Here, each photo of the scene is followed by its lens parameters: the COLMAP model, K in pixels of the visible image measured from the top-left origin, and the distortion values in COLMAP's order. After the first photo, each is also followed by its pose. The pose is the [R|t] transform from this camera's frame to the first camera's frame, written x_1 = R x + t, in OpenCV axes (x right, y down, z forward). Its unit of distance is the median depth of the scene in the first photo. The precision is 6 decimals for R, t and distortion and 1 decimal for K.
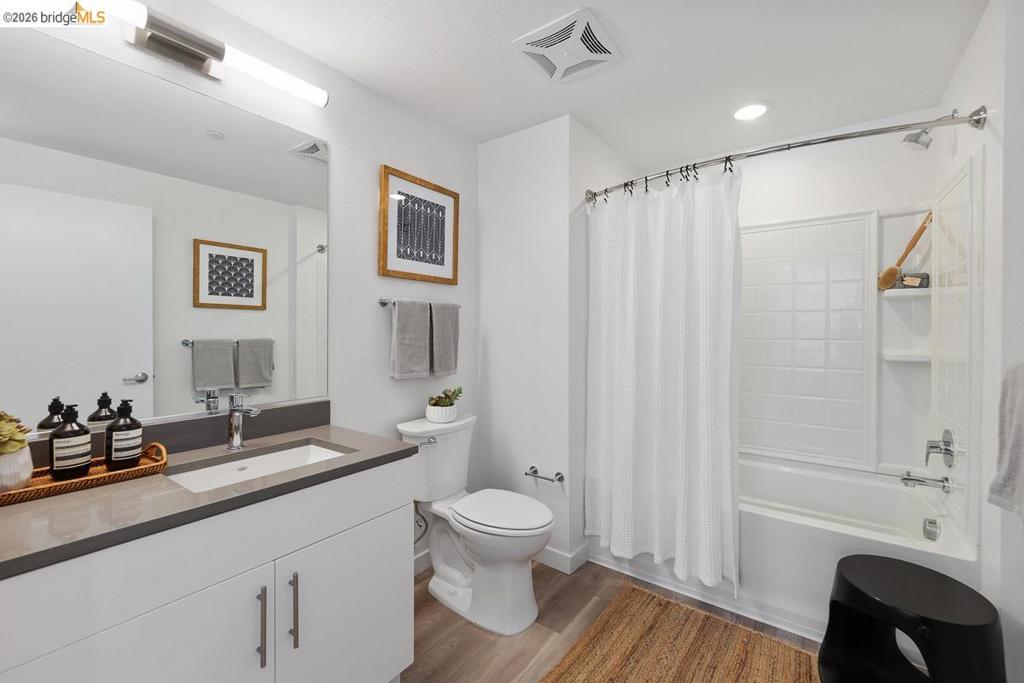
lens RADIAL K [[437.7, 0, 511.9], [0, 437.7, 327.6], [0, 0, 1]] dist [0.011282, 0.000215]
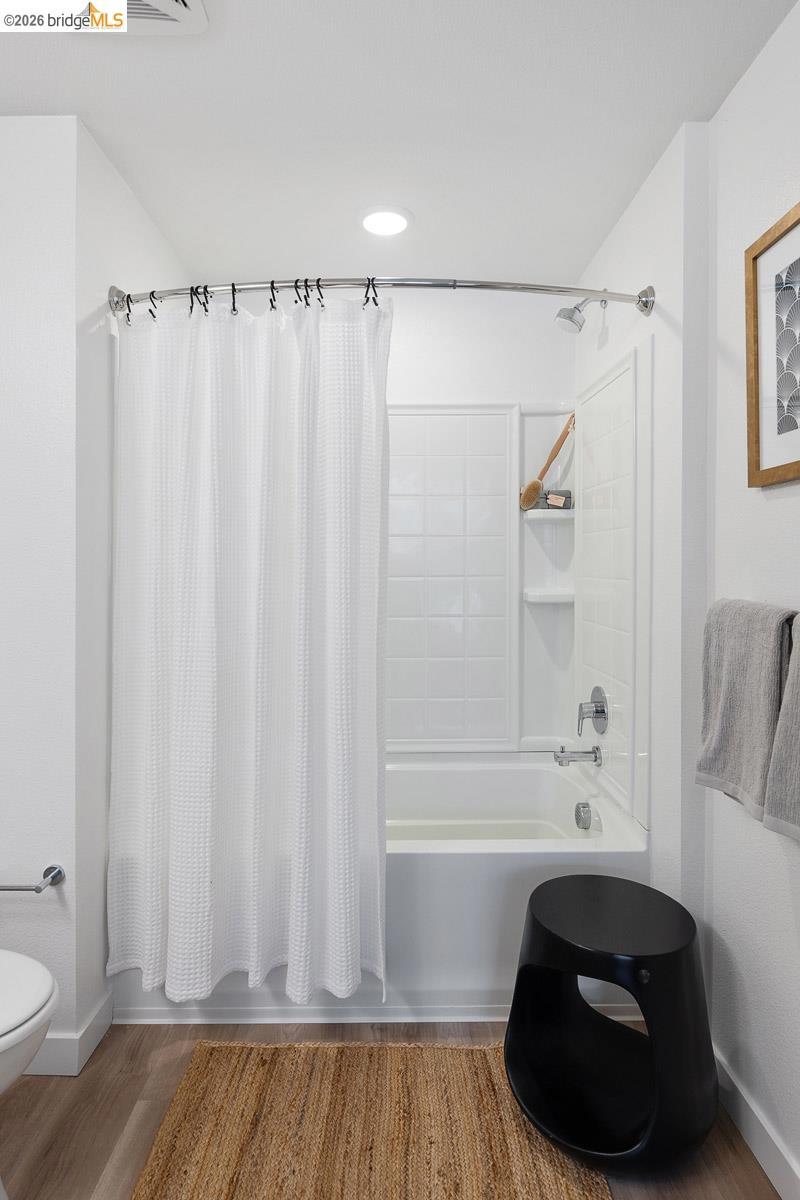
lens RADIAL K [[685.6, 0, 404.8], [0, 685.6, 558.3], [0, 0, 1]] dist [0.008698, 0.000095]
pose [[0.799767, -0.000590, 0.600310, -0.039279], [0.000806, 1.000000, -0.000092, -0.002352], [-0.600310, 0.000557, 0.799767, 0.203350]]
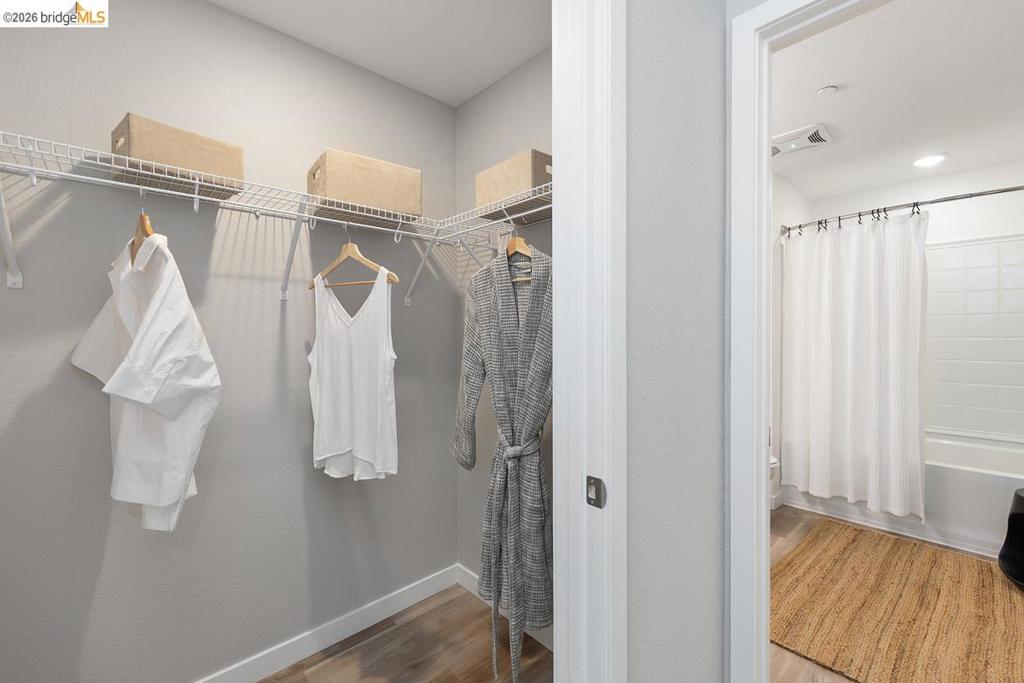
lens RADIAL K [[437.7, 0, 514.8], [0, 437.7, 335.2], [0, 0, 1]] dist [0.011282, 0.000215]
pose [[0.982457, -0.006532, -0.186374, -0.452839], [0.008620, 0.999909, 0.010397, -0.004901], [0.186289, -0.011821, 0.982424, -0.552589]]
